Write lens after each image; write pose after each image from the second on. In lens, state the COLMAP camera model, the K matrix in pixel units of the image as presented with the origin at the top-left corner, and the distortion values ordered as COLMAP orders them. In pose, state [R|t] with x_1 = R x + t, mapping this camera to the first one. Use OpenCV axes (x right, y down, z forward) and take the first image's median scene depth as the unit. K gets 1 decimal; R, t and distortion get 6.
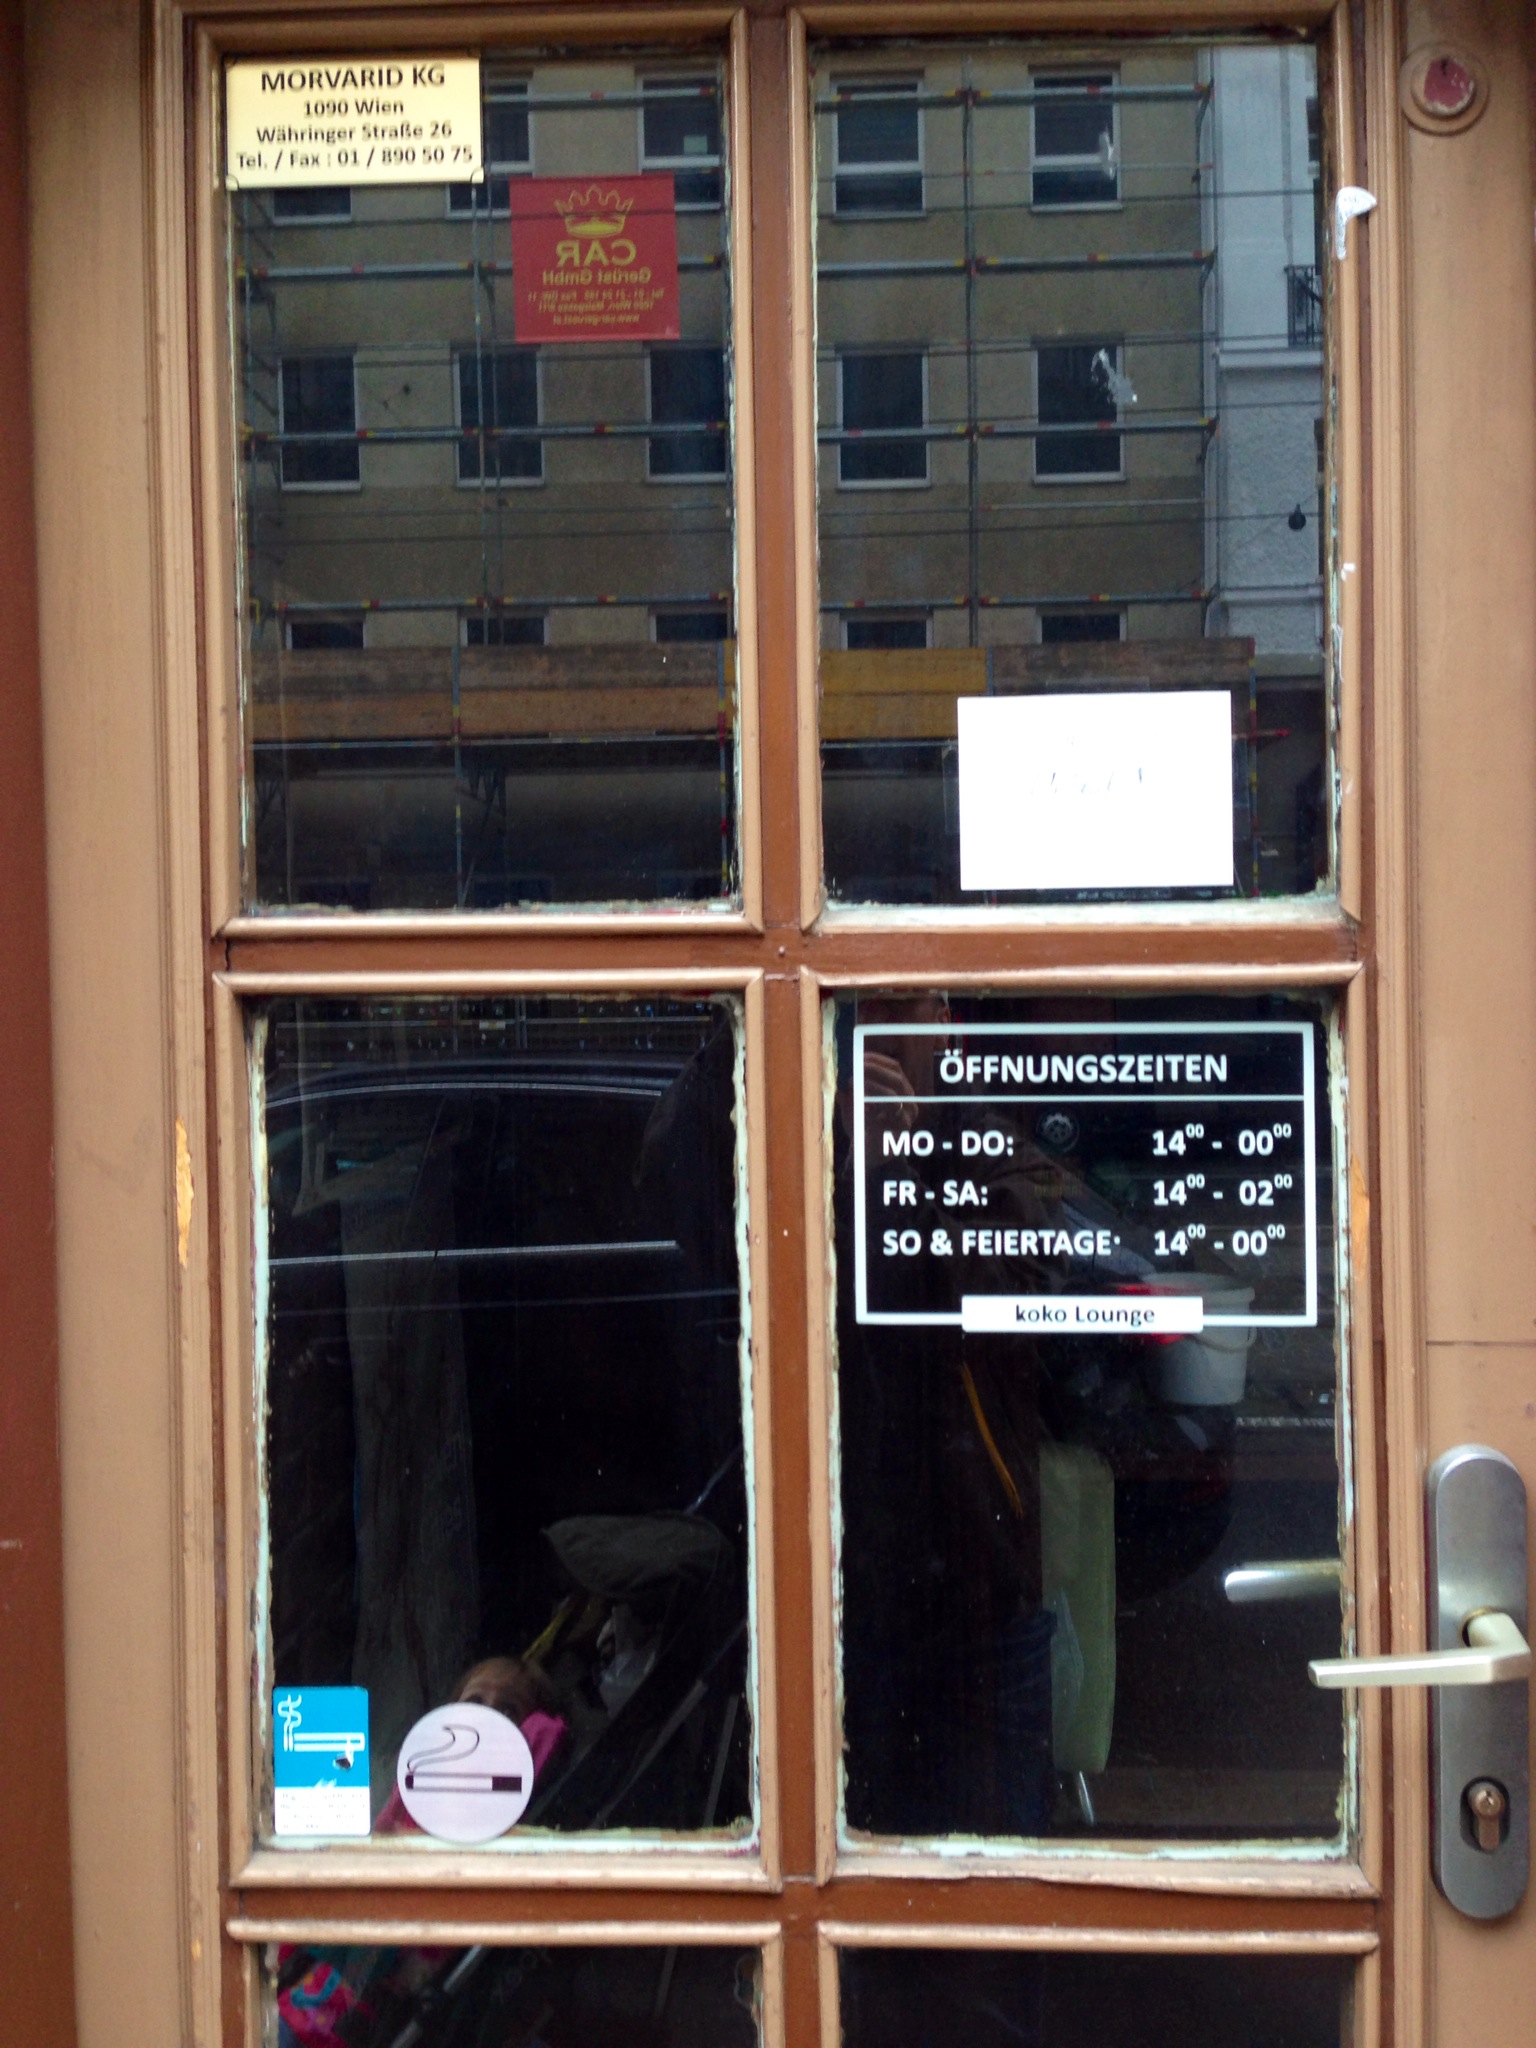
lens RADIAL K [[1932.7, 0, 768.2], [0, 1932.7, 1012.6], [0, 0, 1]] dist [0.004009, 0.000000]
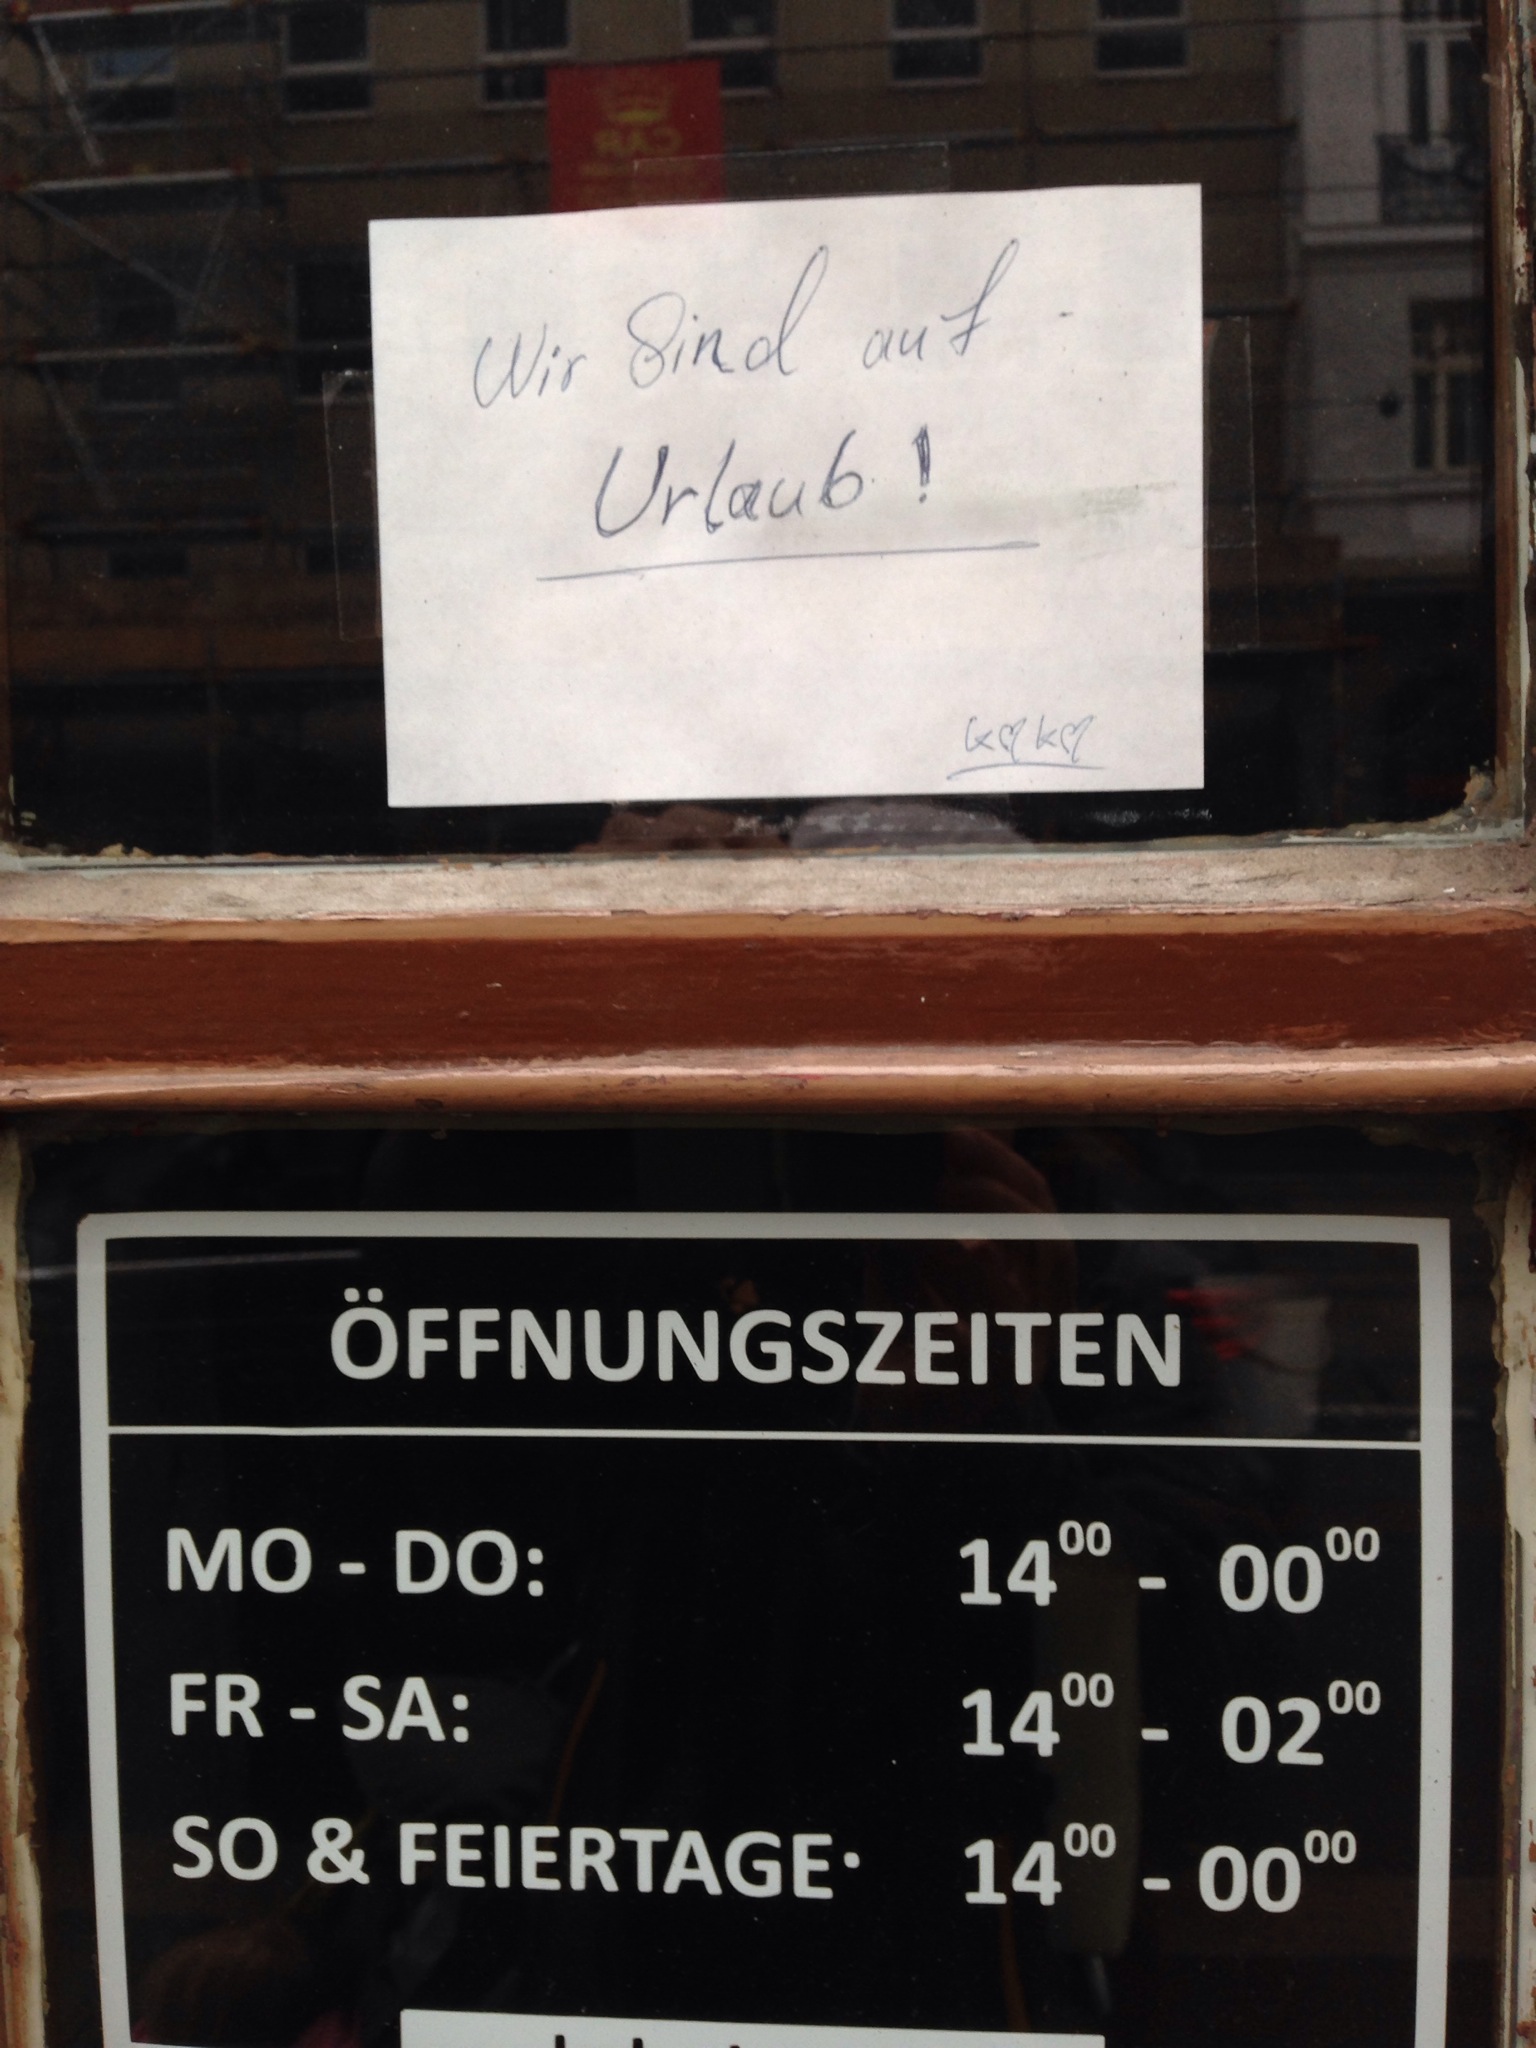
lens RADIAL K [[1932.7, 0, 781.0], [0, 1932.7, 982.2], [0, 0, 1]] dist [0.004009, 0.000000]
pose [[0.999364, -0.001206, -0.035638, 0.180242], [0.001957, 0.999777, 0.021042, -0.040649], [0.035604, -0.021098, 0.999143, 0.668922]]
